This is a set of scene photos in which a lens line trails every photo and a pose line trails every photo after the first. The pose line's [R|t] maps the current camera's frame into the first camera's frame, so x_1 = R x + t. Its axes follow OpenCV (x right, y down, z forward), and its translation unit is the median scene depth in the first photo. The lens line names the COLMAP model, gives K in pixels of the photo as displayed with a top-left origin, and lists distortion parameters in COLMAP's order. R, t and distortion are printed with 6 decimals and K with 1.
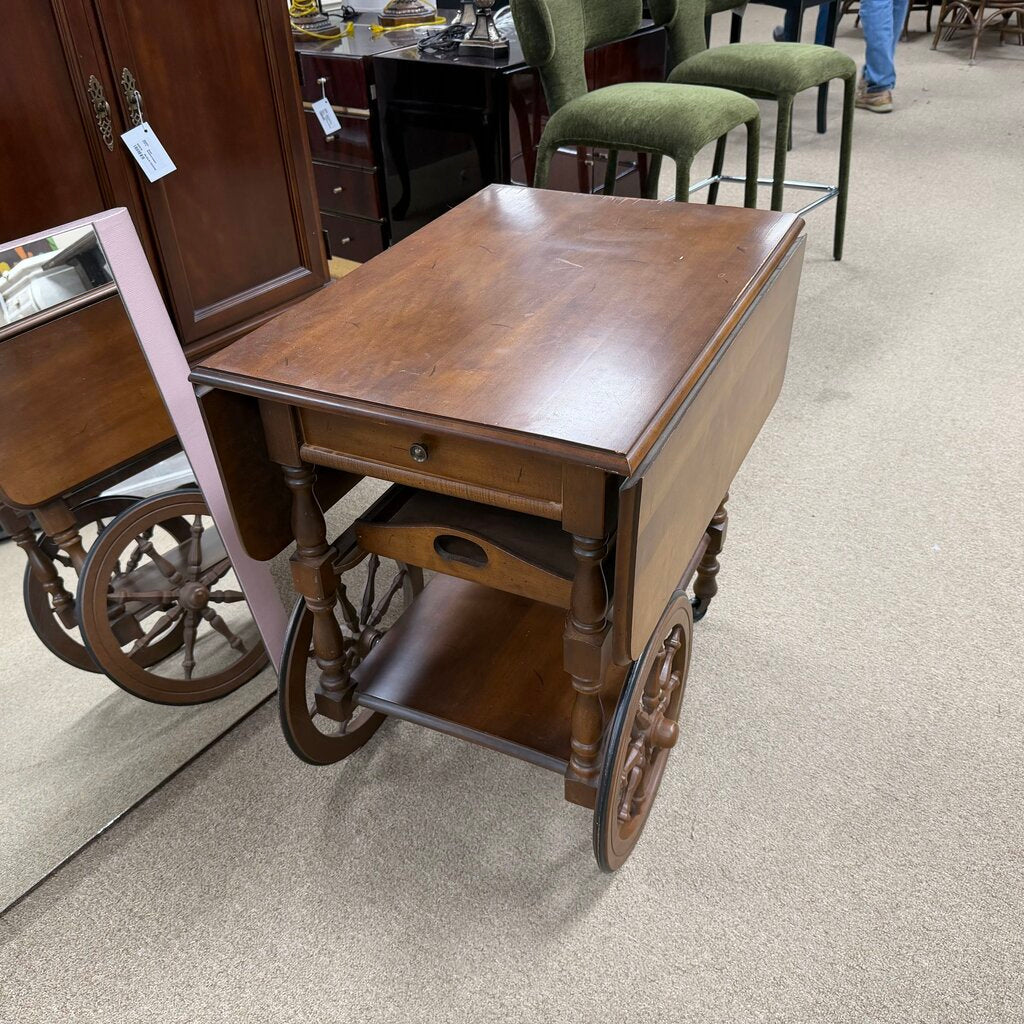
lens RADIAL K [[984.6, 0, 524.7], [0, 984.6, 503.9], [0, 0, 1]] dist [0.067632, -0.136369]
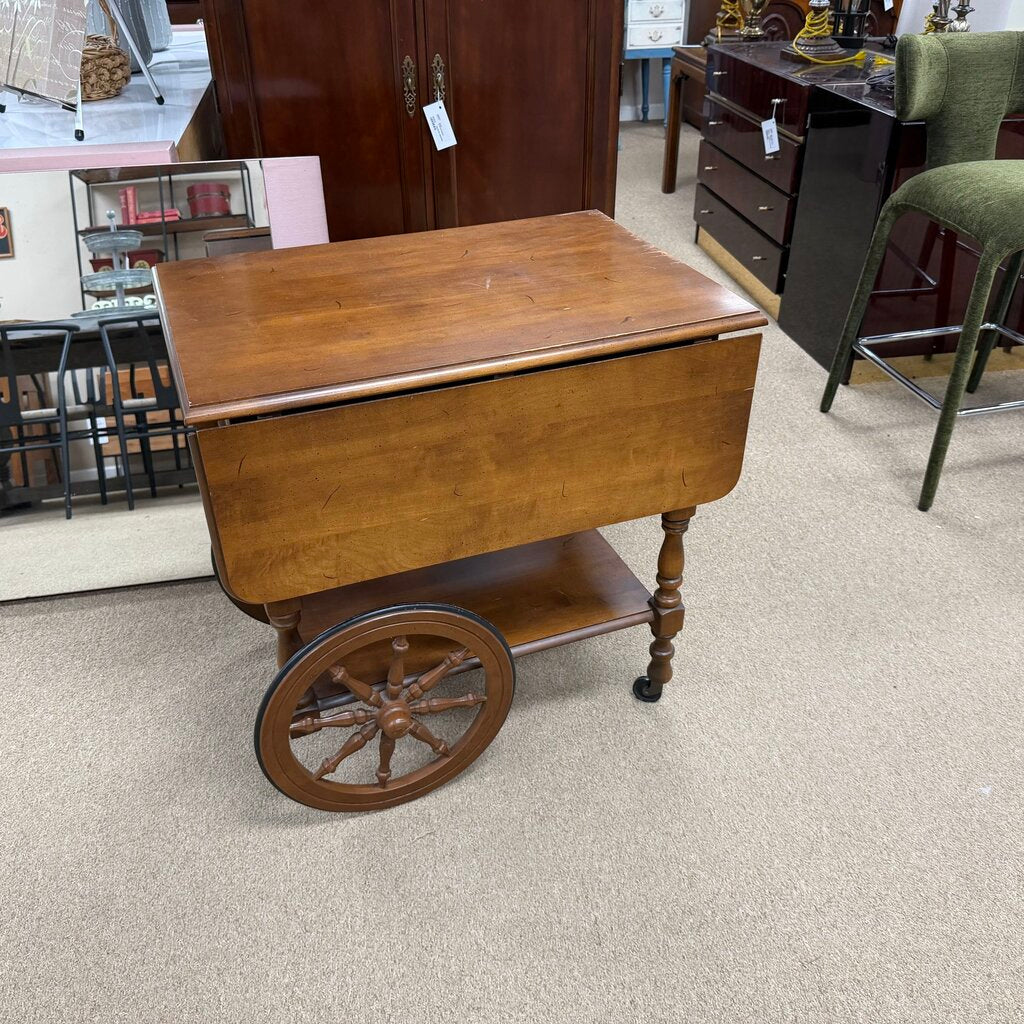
lens RADIAL K [[984.6, 0, 524.7], [0, 984.6, 503.9], [0, 0, 1]] dist [0.067632, -0.136369]
pose [[0.723305, 0.395542, -0.566018, 0.505477], [-0.396513, 0.908989, 0.128518, -0.118472], [0.565338, 0.131476, 0.814314, 0.122199]]
